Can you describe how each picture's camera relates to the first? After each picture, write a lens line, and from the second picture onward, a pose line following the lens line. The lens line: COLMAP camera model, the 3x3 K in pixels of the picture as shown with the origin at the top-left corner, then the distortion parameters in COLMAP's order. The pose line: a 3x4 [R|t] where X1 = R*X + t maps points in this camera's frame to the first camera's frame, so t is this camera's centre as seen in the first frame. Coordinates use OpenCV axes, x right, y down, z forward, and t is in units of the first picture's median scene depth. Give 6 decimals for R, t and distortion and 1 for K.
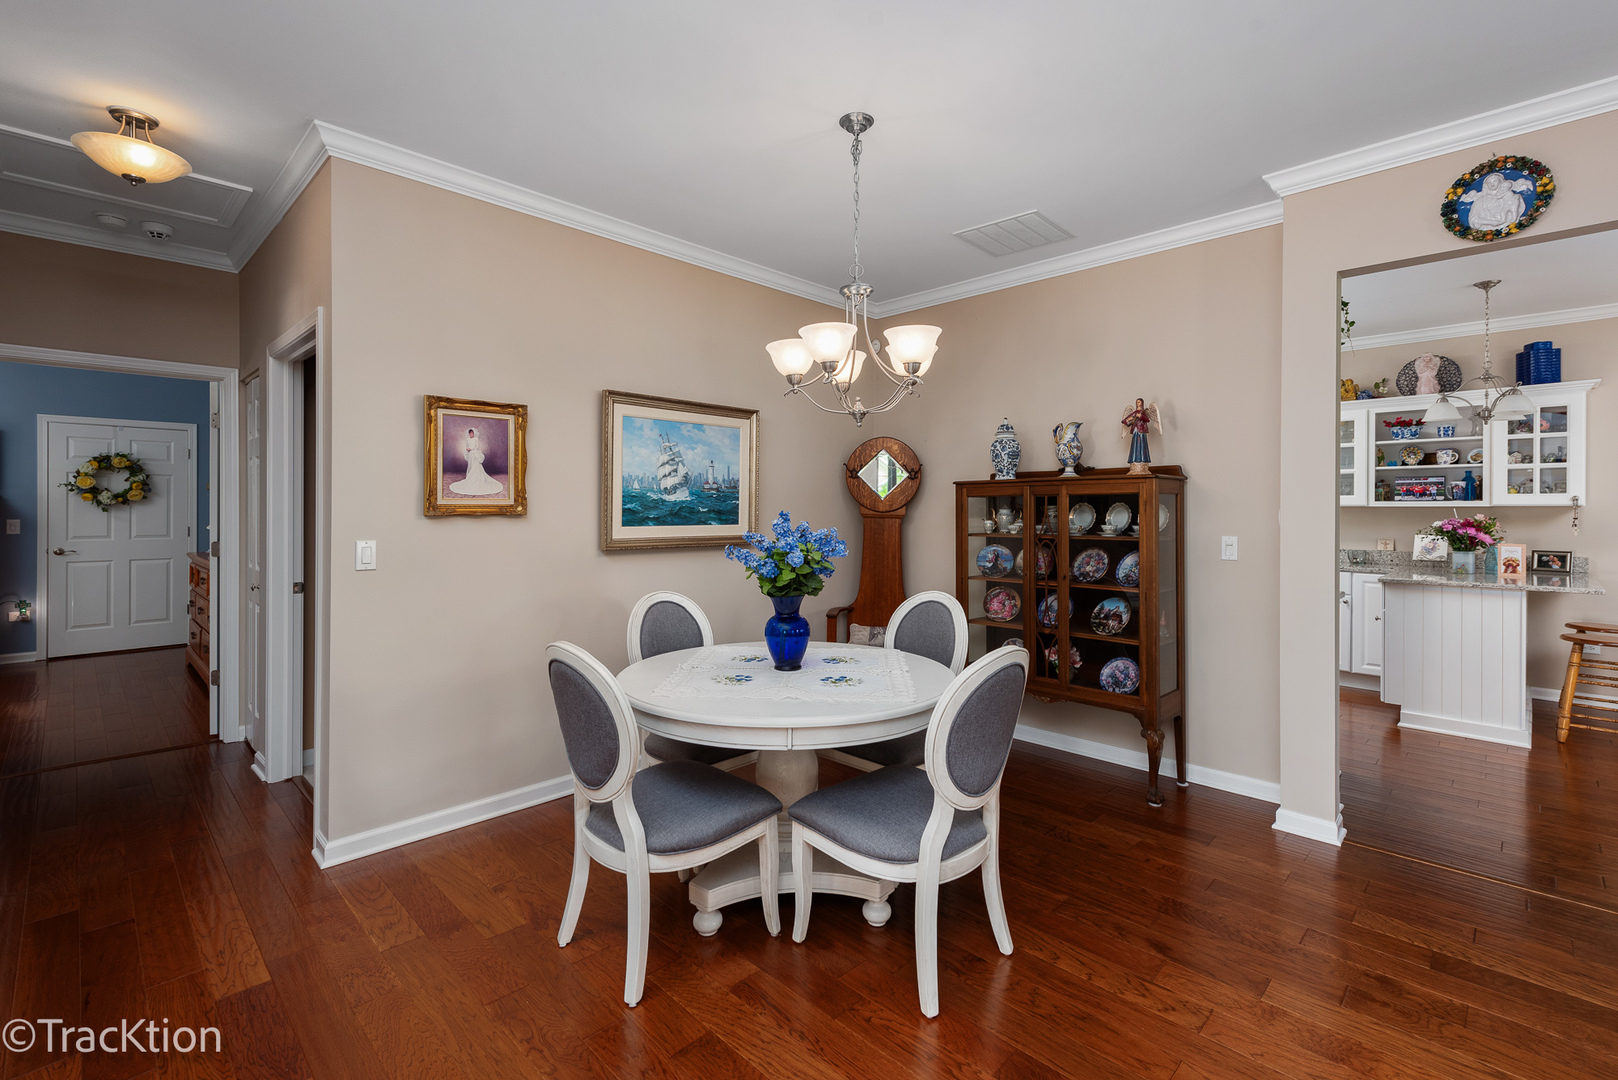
lens RADIAL K [[724.8, 0, 806.3], [0, 724.8, 511.3], [0, 0, 1]] dist [-0.000973, -0.000297]
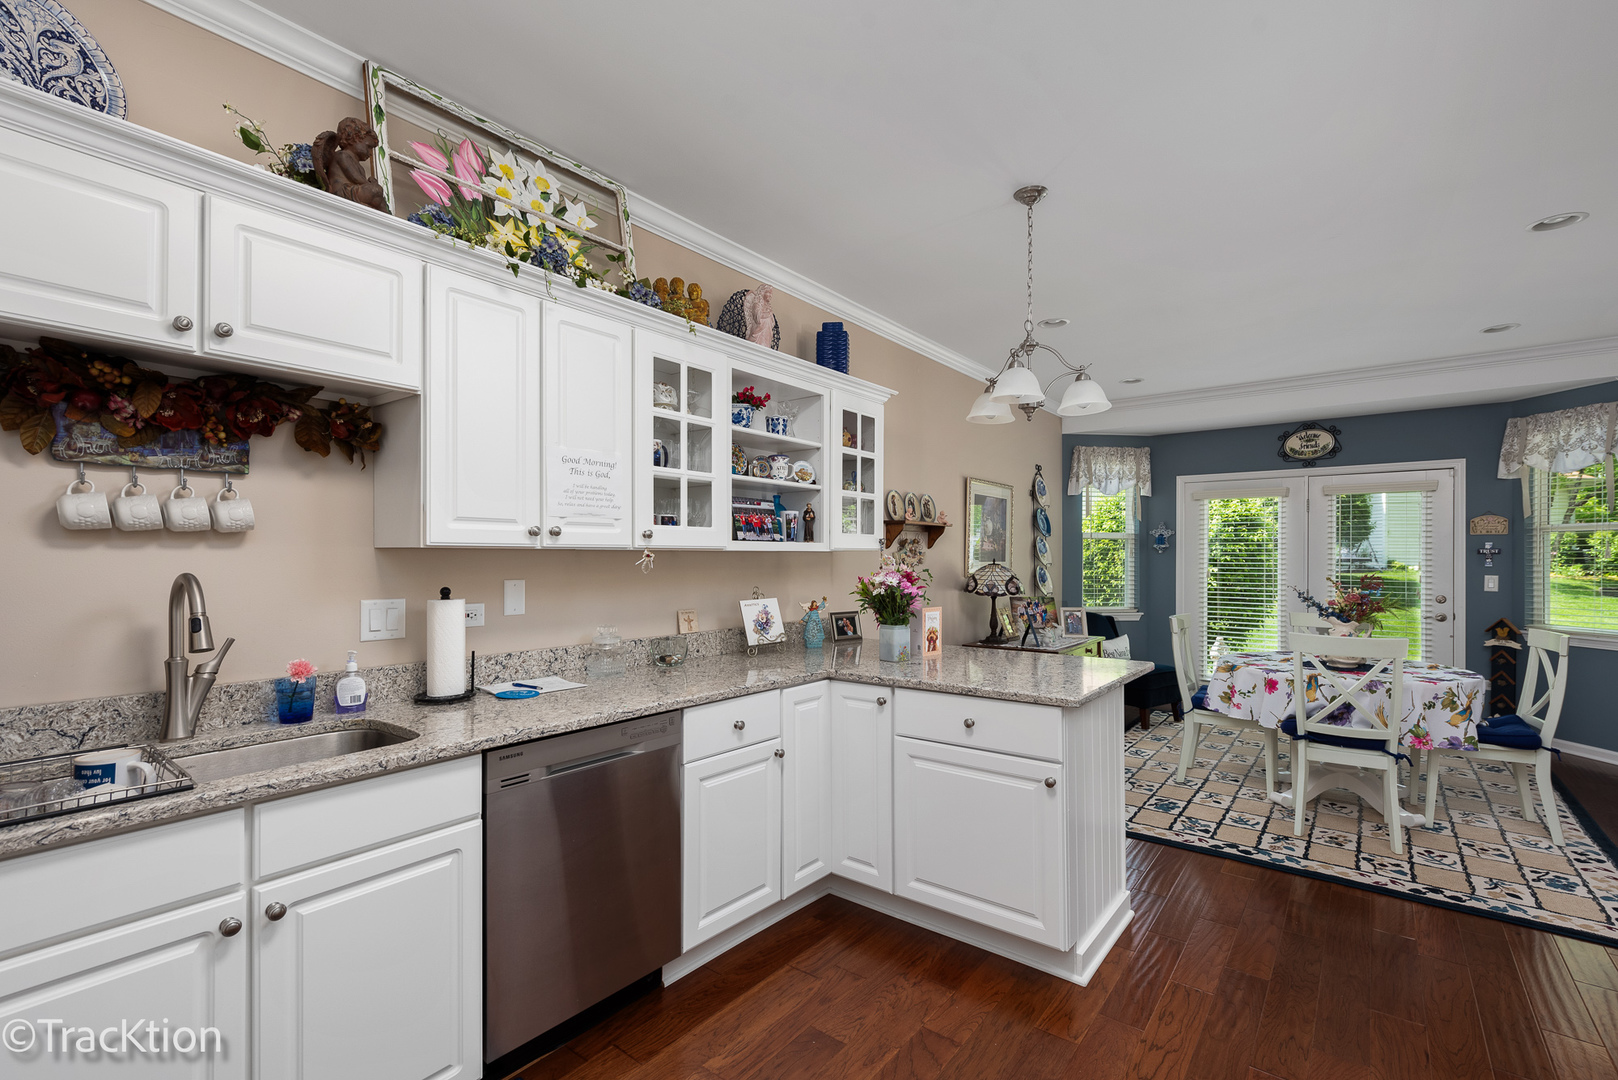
lens RADIAL K [[710.2, 0, 807.8], [0, 710.2, 560.8], [0, 0, 1]] dist [0.001792, 0.000102]
pose [[-0.121031, -0.011836, 0.992578, 0.312112], [0.001151, 0.999927, 0.012064, -0.006115], [-0.992648, 0.002603, -0.121009, 1.115188]]
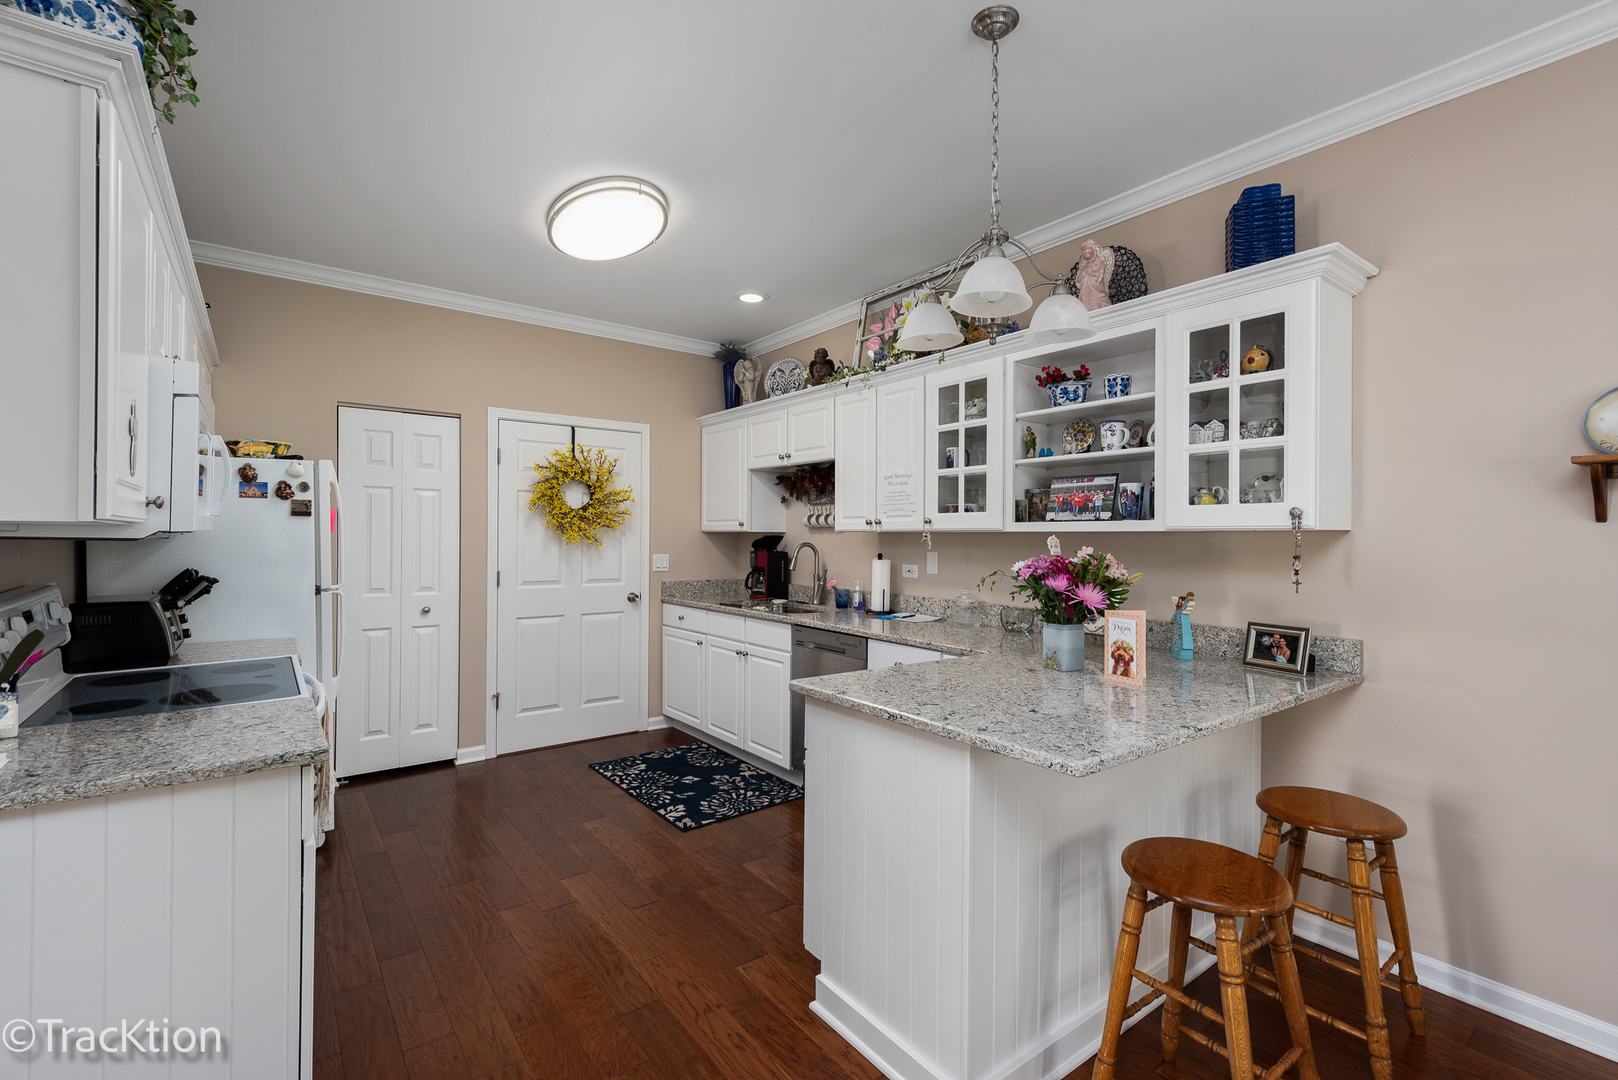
lens RADIAL K [[719.0, 0, 809.0], [0, 719.0, 540.0], [0, 0, 1]] dist [0.000686, 0.000164]
pose [[0.989969, 0.002503, -0.141260, 0.785721], [-0.002457, 0.999997, 0.000500, -0.000302], [0.141261, -0.000148, 0.989972, 0.486477]]
